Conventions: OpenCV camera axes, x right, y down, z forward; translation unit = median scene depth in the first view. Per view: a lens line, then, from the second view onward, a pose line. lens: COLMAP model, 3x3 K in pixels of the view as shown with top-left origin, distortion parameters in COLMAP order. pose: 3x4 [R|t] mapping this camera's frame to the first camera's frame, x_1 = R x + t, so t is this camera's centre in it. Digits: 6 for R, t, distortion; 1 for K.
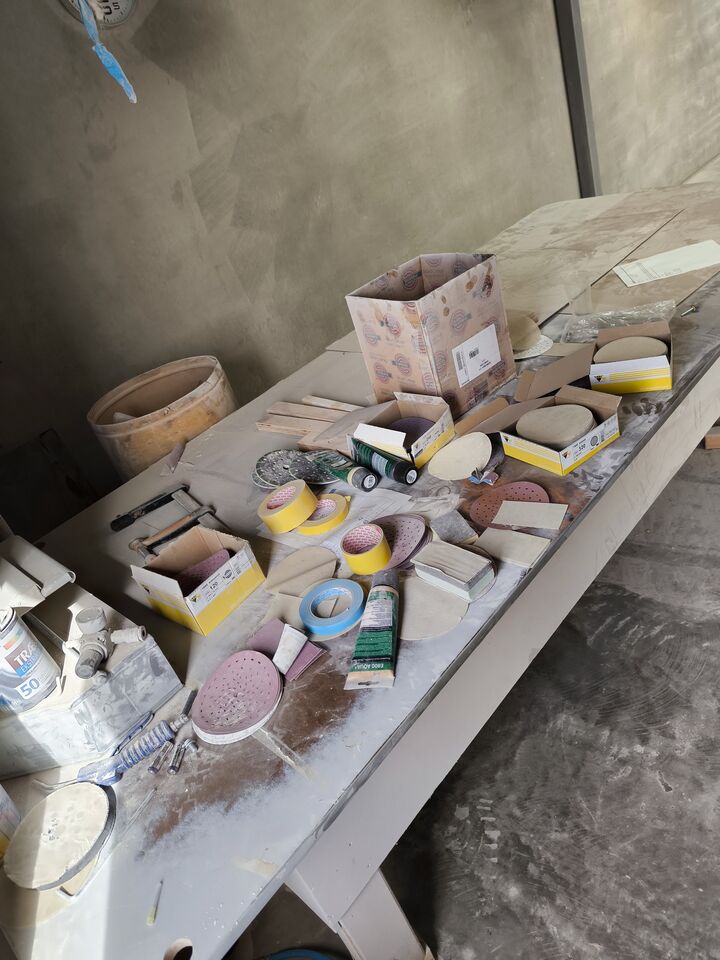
lens RADIAL K [[674.9, 0, 354.2], [0, 674.9, 478.4], [0, 0, 1]] dist [0.033261, -0.031432]
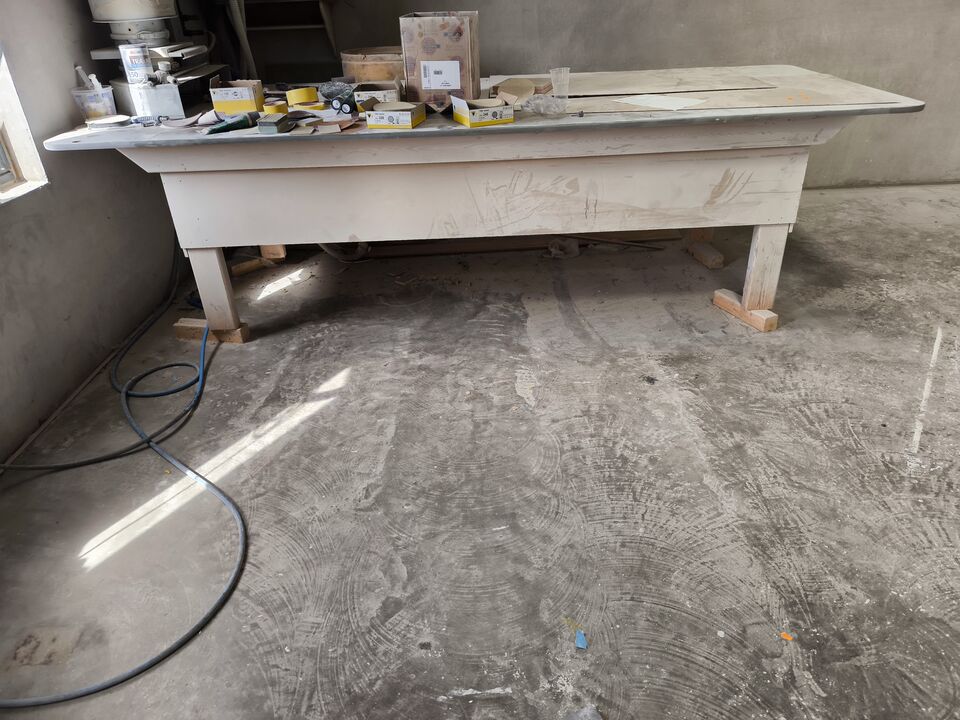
lens RADIAL K [[674.9, 0, 486.7], [0, 674.9, 361.0], [0, 0, 1]] dist [0.033261, -0.031432]
pose [[0.679068, 0.579379, -0.450762, 0.965572], [-0.519116, 0.813180, 0.263166, -0.078644], [0.519024, 0.055290, 0.852970, -0.190902]]
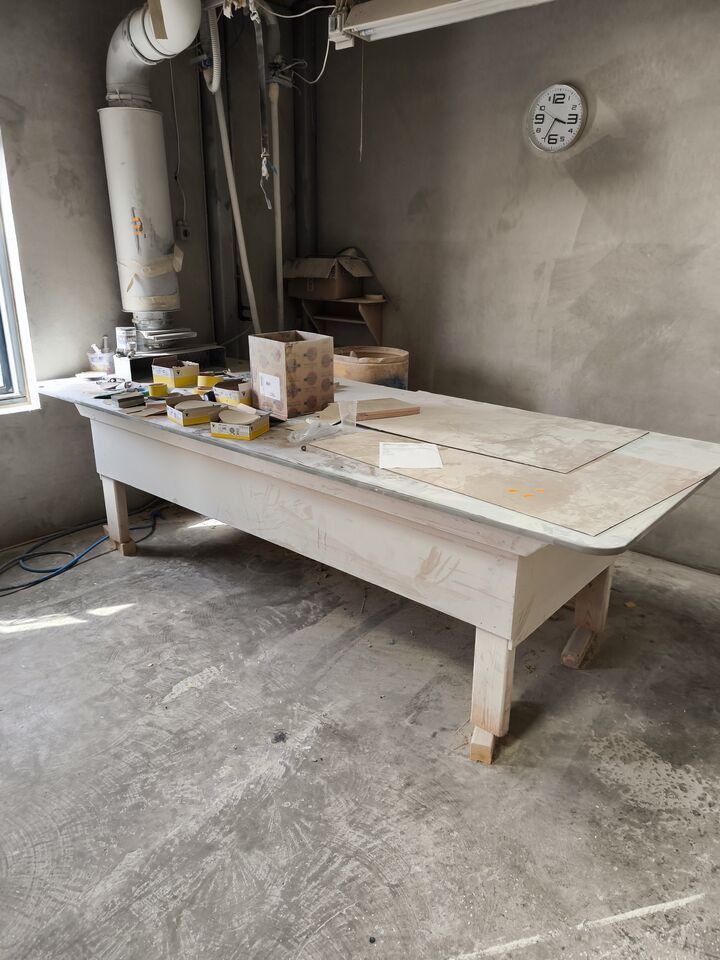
lens RADIAL K [[674.9, 0, 365.2], [0, 674.9, 477.9], [0, 0, 1]] dist [0.033261, -0.031432]
pose [[0.054687, 0.596903, -0.800448, 1.243588], [-0.540153, 0.691908, 0.479060, -0.707714], [0.839788, 0.406166, 0.360257, 0.473225]]
